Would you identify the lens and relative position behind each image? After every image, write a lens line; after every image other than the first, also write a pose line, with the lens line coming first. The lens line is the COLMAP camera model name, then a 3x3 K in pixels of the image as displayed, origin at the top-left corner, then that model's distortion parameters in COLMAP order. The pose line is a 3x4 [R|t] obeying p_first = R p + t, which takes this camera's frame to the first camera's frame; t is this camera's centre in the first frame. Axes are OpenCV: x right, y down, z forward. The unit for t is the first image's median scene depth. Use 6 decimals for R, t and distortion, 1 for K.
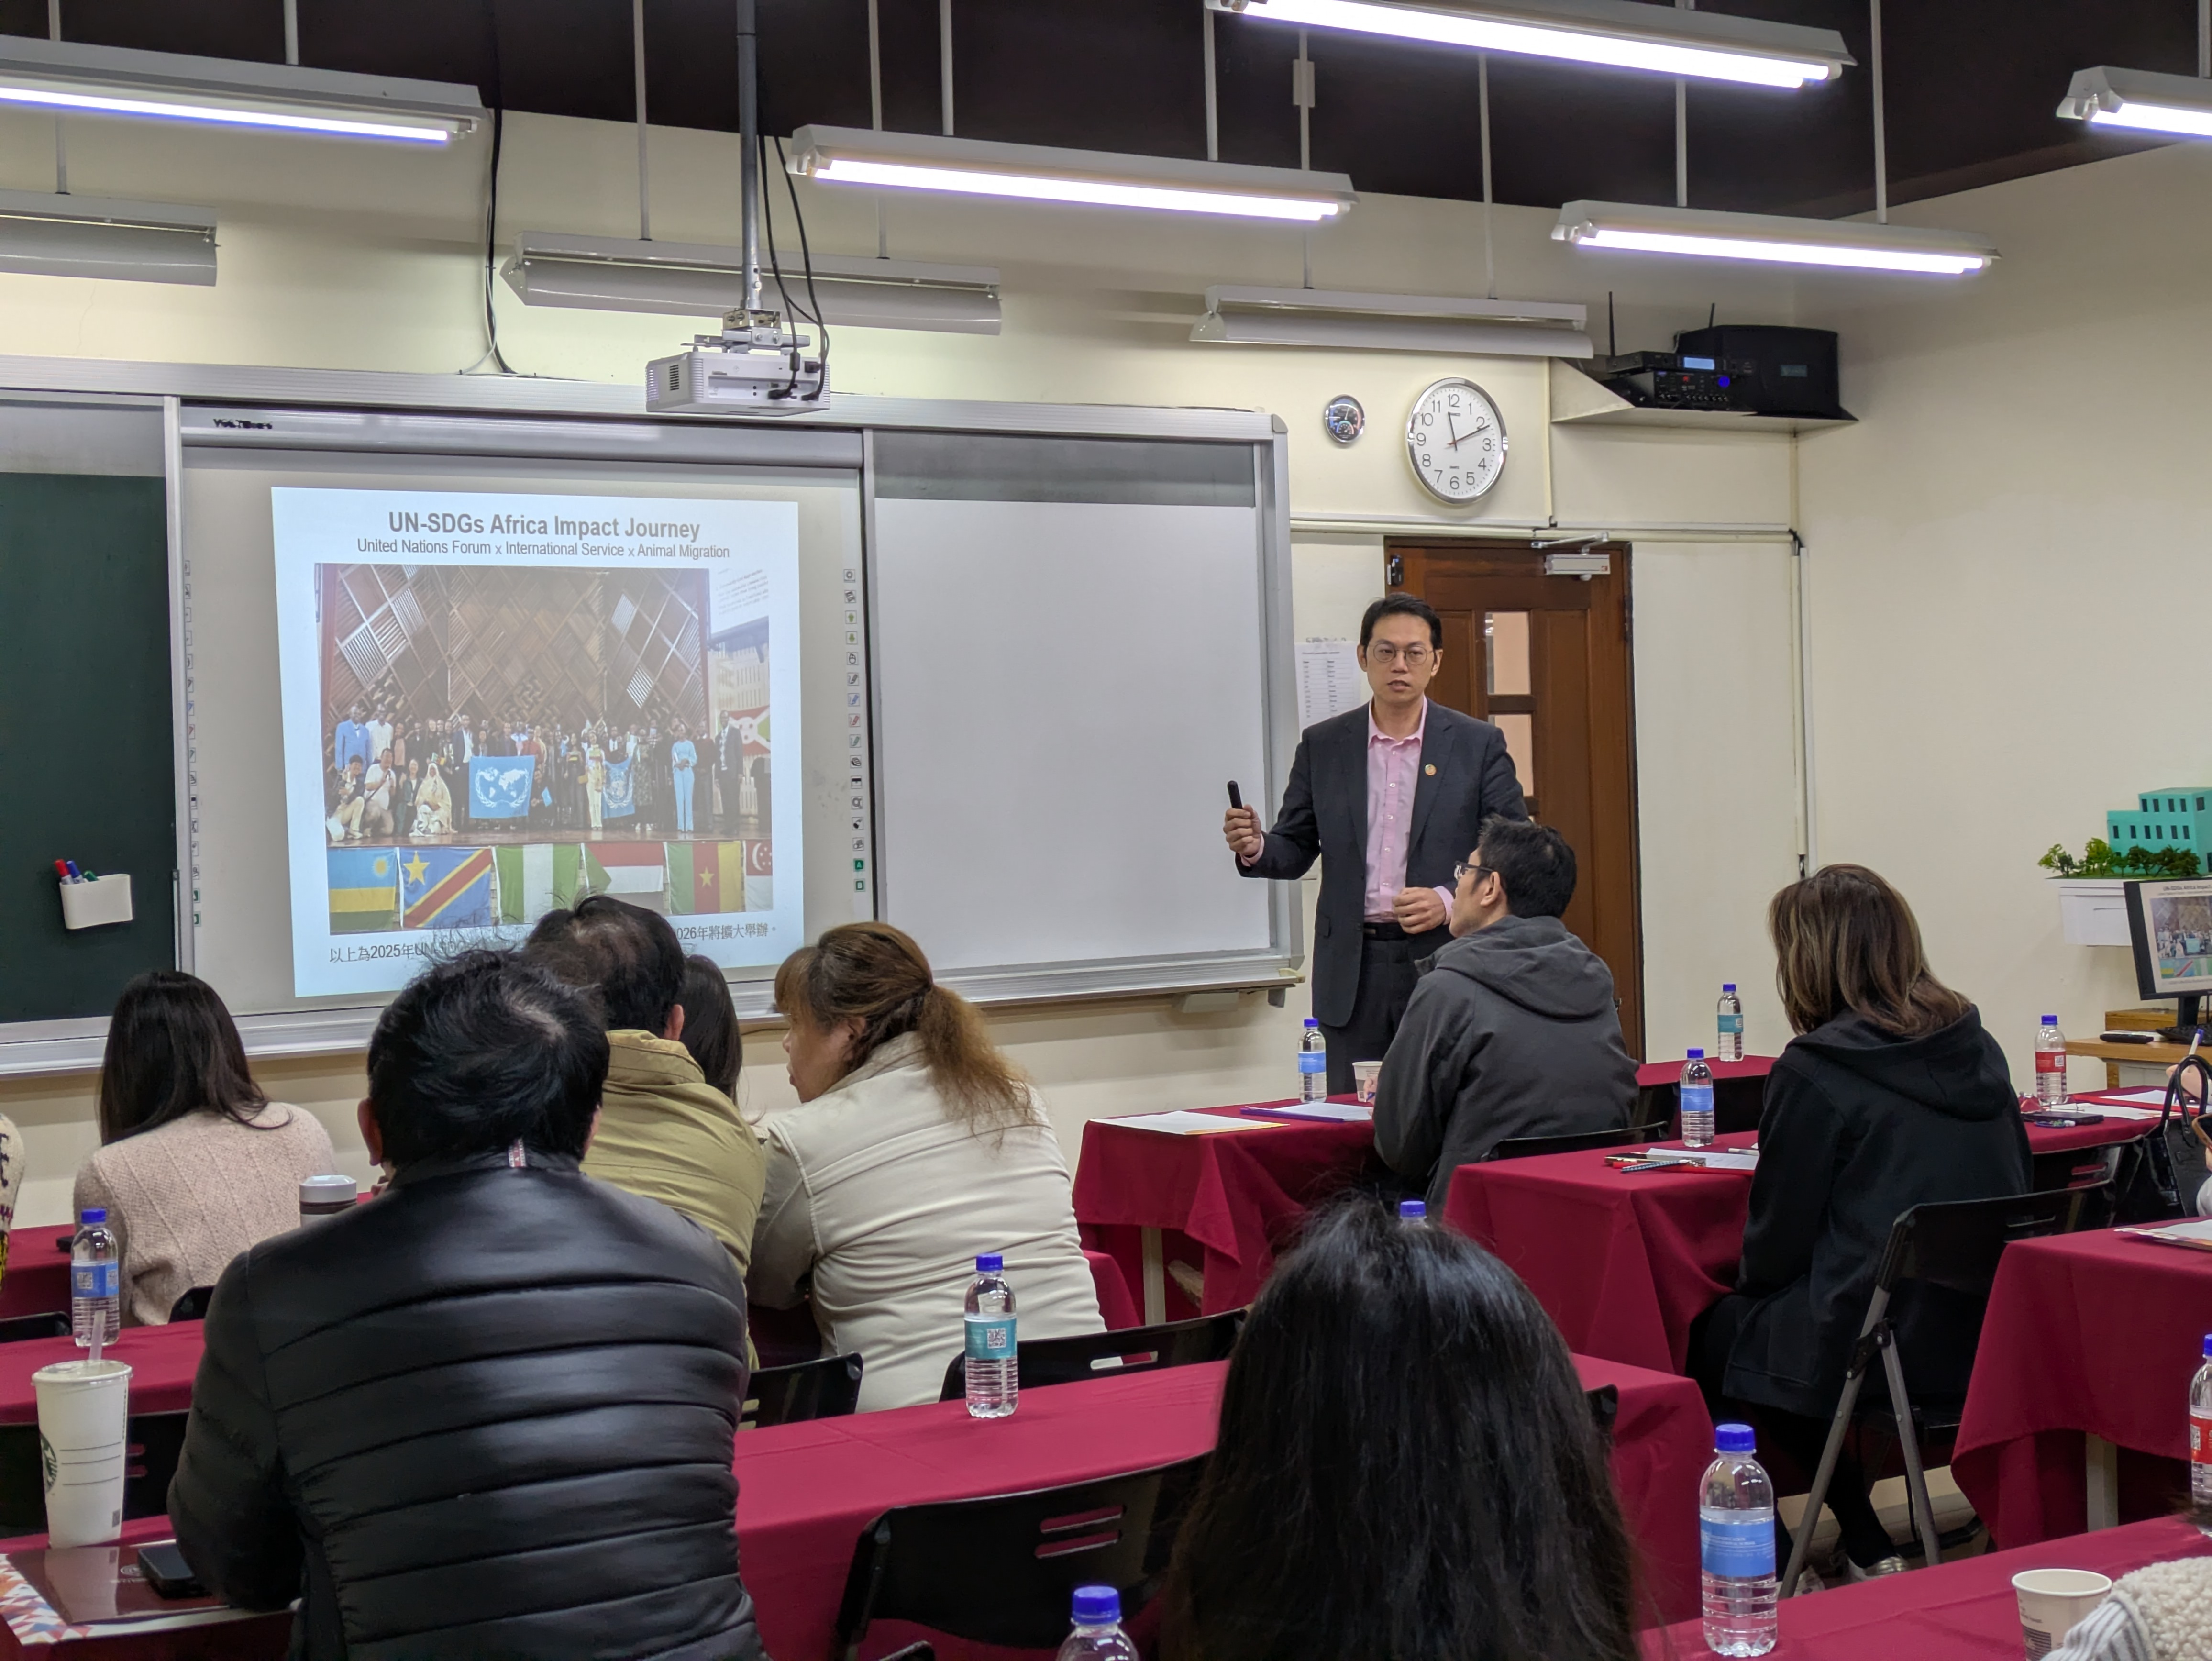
lens RADIAL K [[3021.7, 0, 1101.3], [0, 3021.7, 787.6], [0, 0, 1]] dist [0.114998, -0.255070]
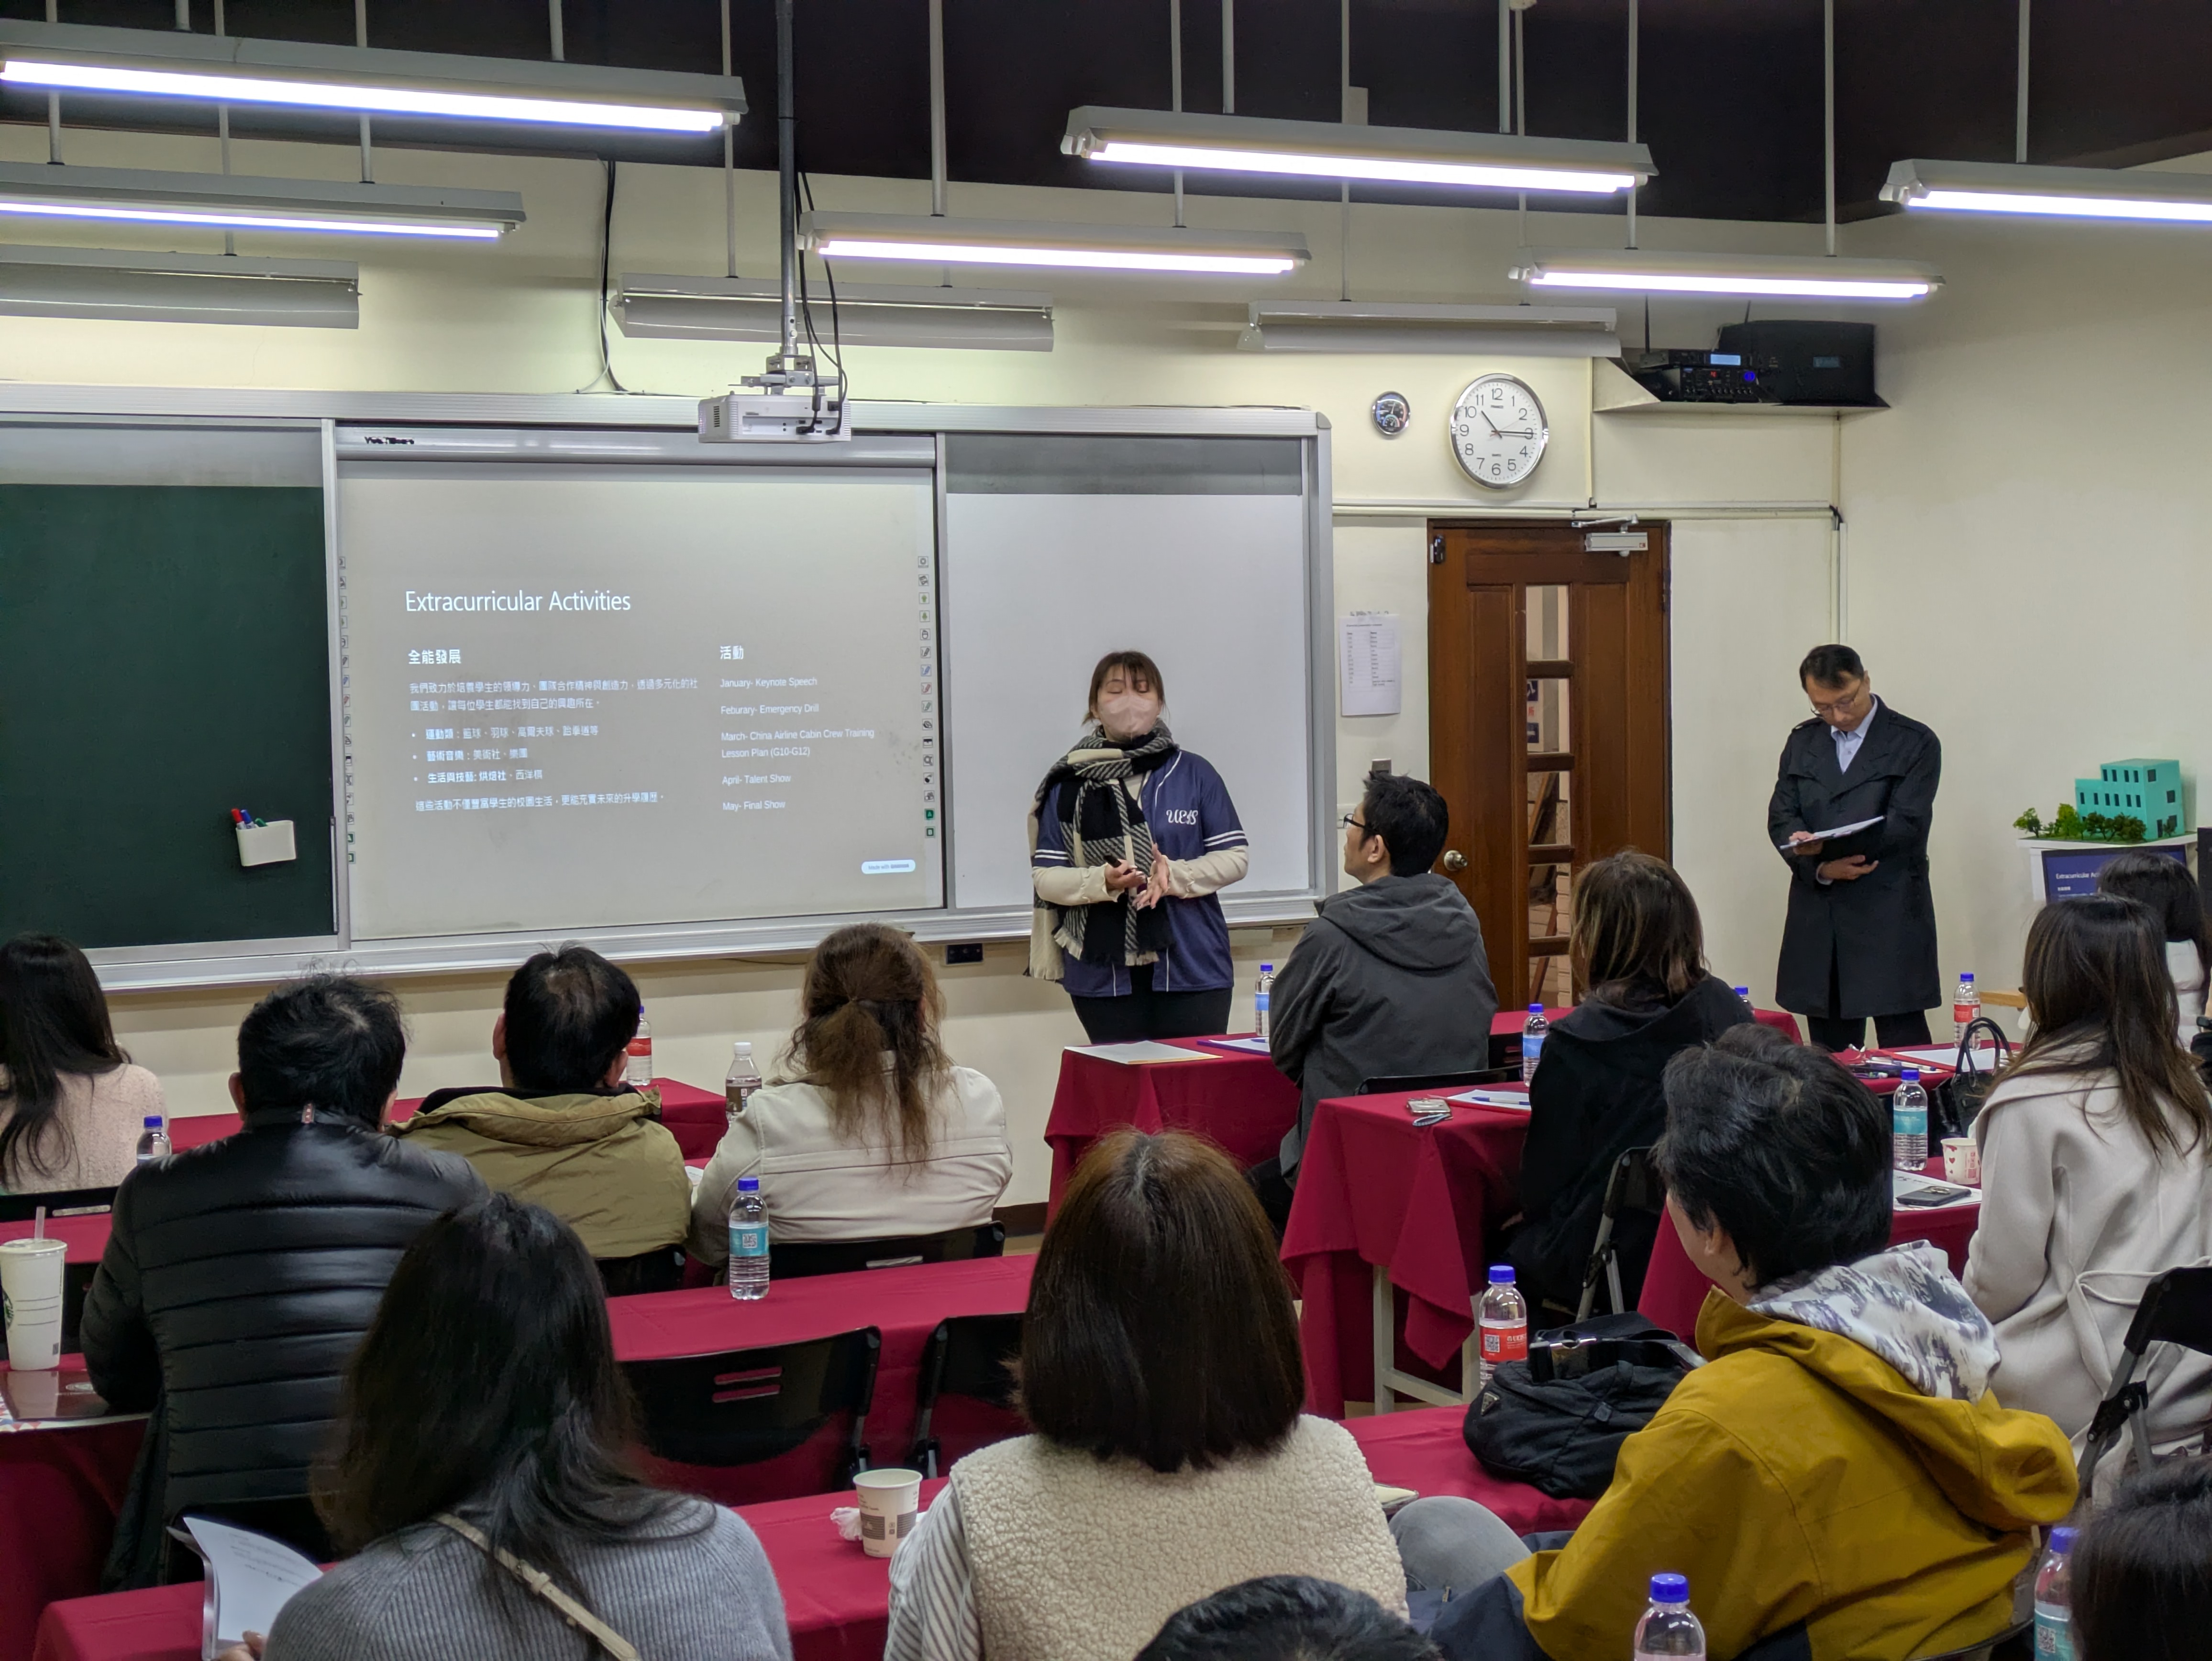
lens RADIAL K [[2987.2, 0, 1106.0], [0, 2987.2, 830.5], [0, 0, 1]] dist [0.125503, -0.343993]
pose [[0.993593, 0.017360, -0.111673, 0.107311], [-0.011309, 0.998445, 0.054590, -0.029380], [0.112447, -0.052977, 0.992245, -0.114191]]
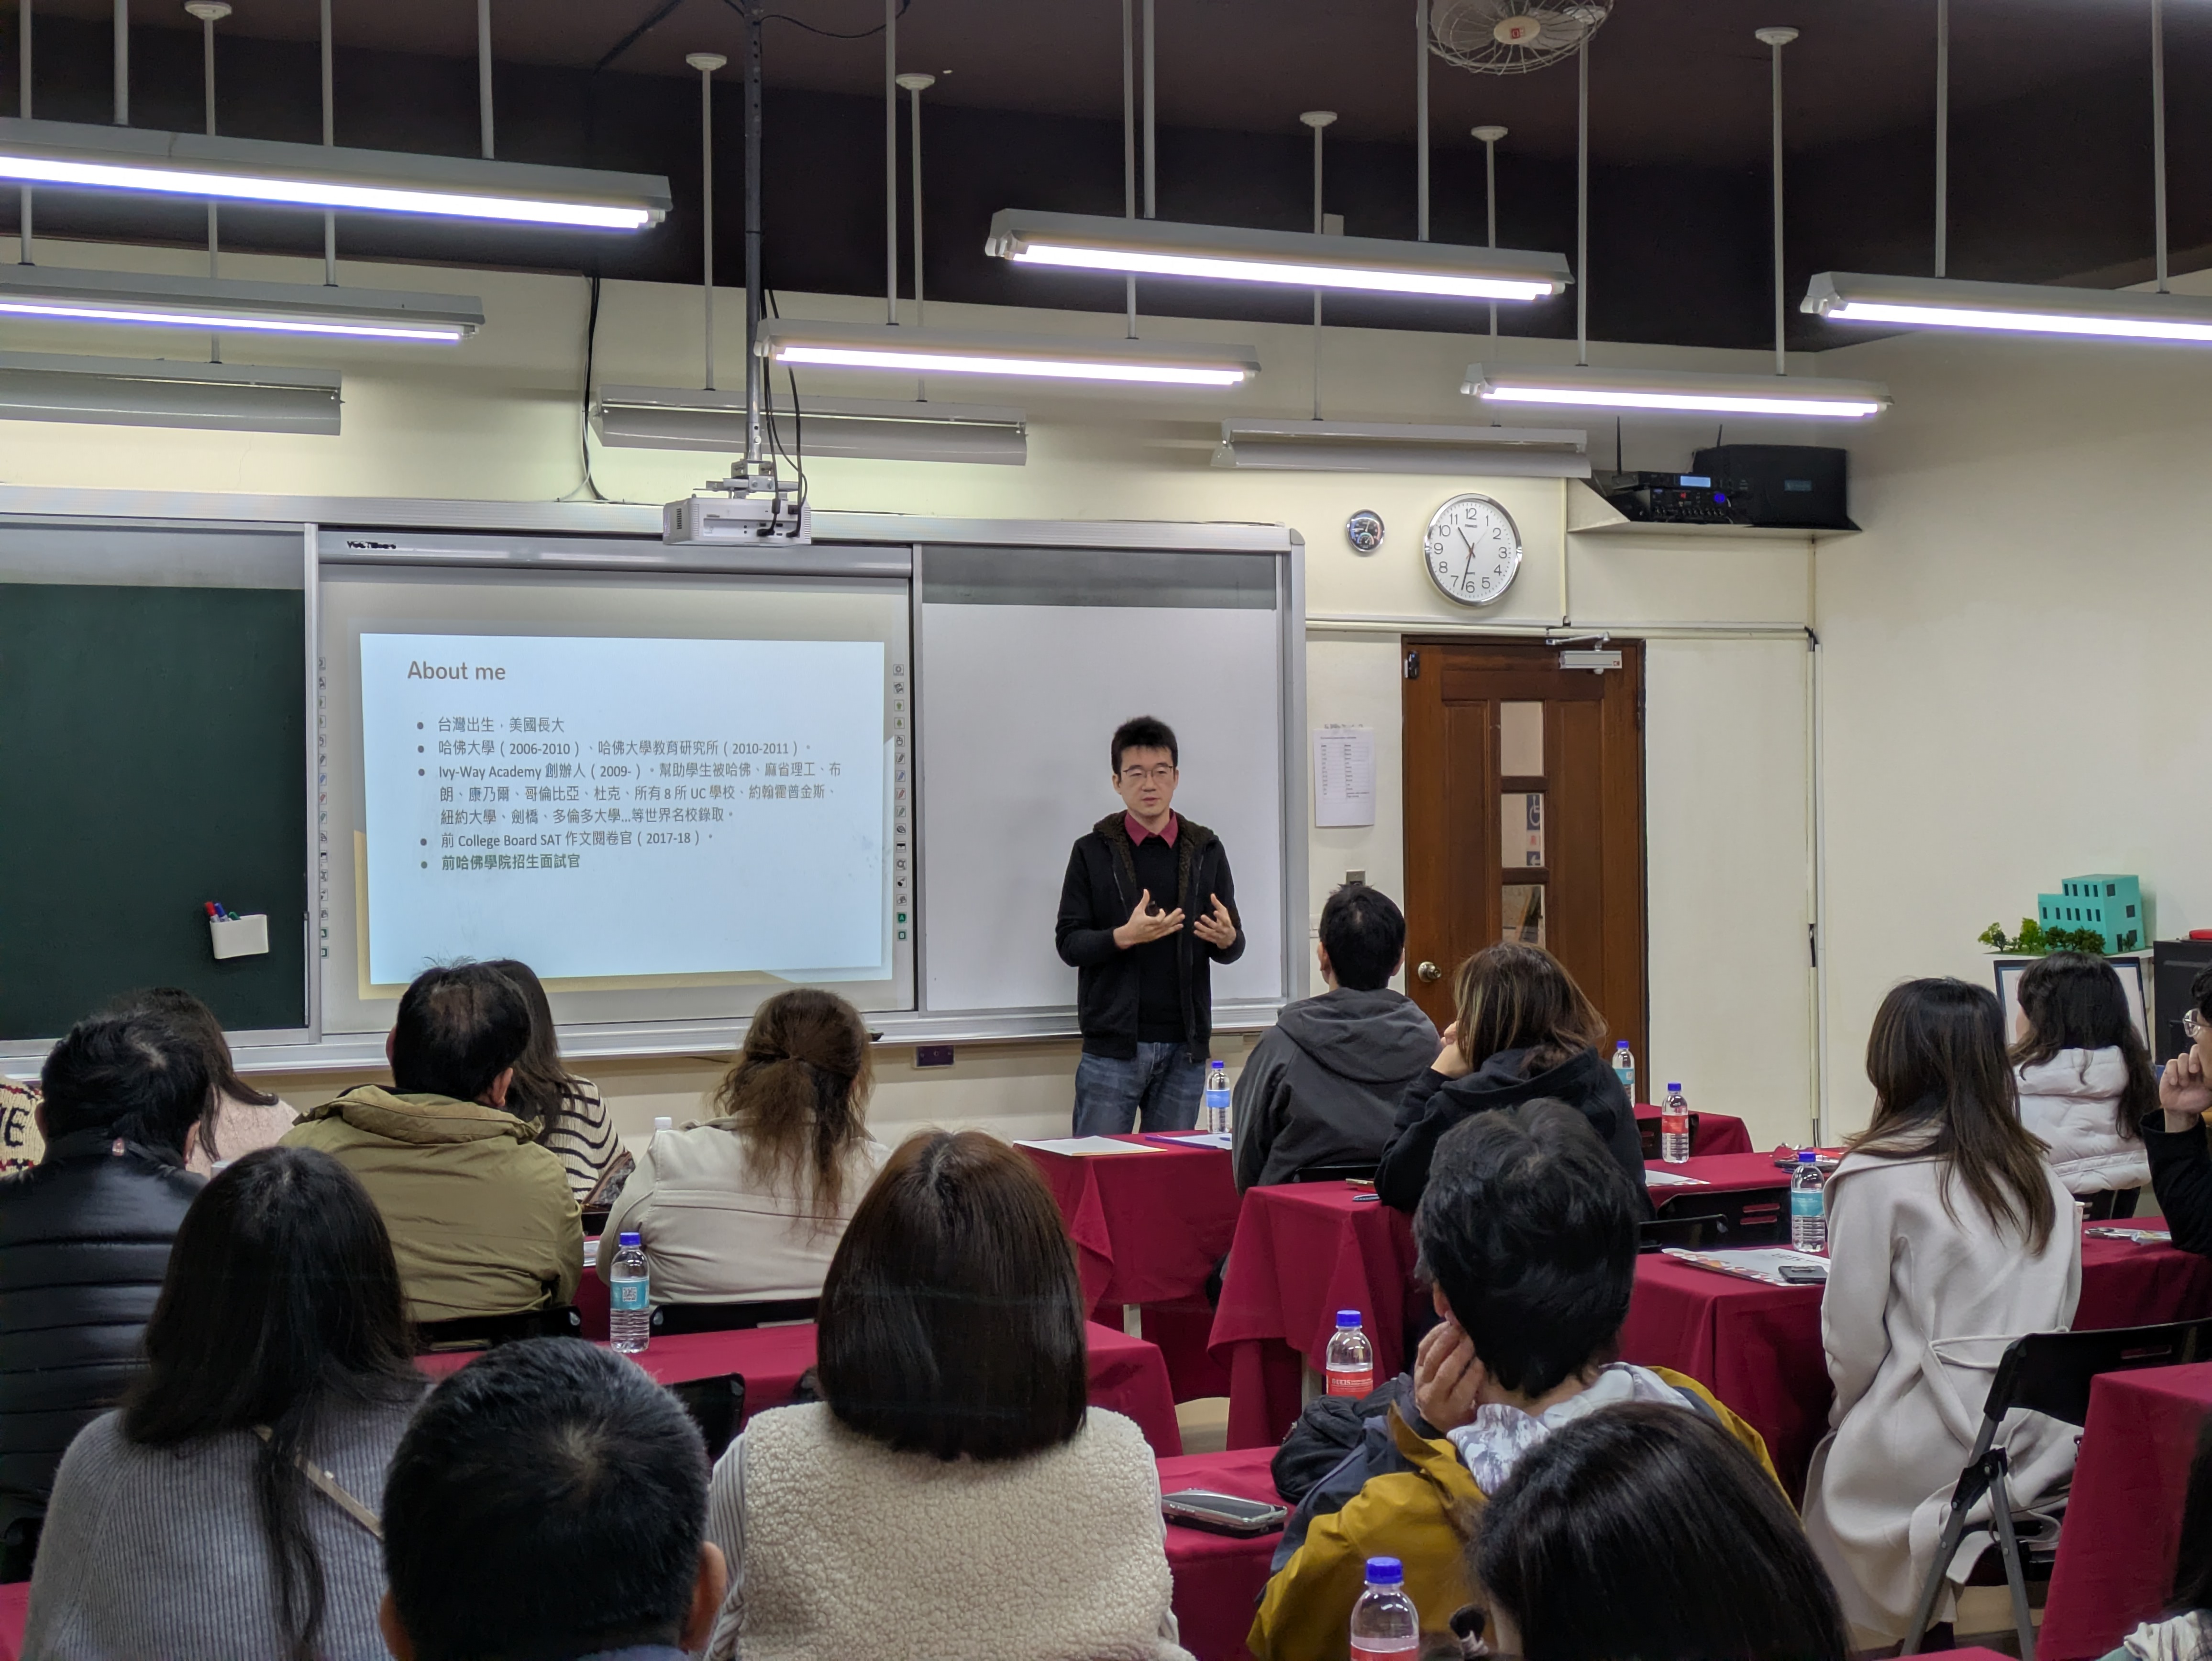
lens RADIAL K [[2978.9, 0, 1123.6], [0, 2978.9, 822.9], [0, 0, 1]] dist [0.148302, -0.502747]
pose [[0.991642, 0.019368, -0.127554, 0.142298], [-0.019120, 0.999812, 0.003163, -0.015375], [0.127592, -0.000698, 0.991827, -0.122941]]
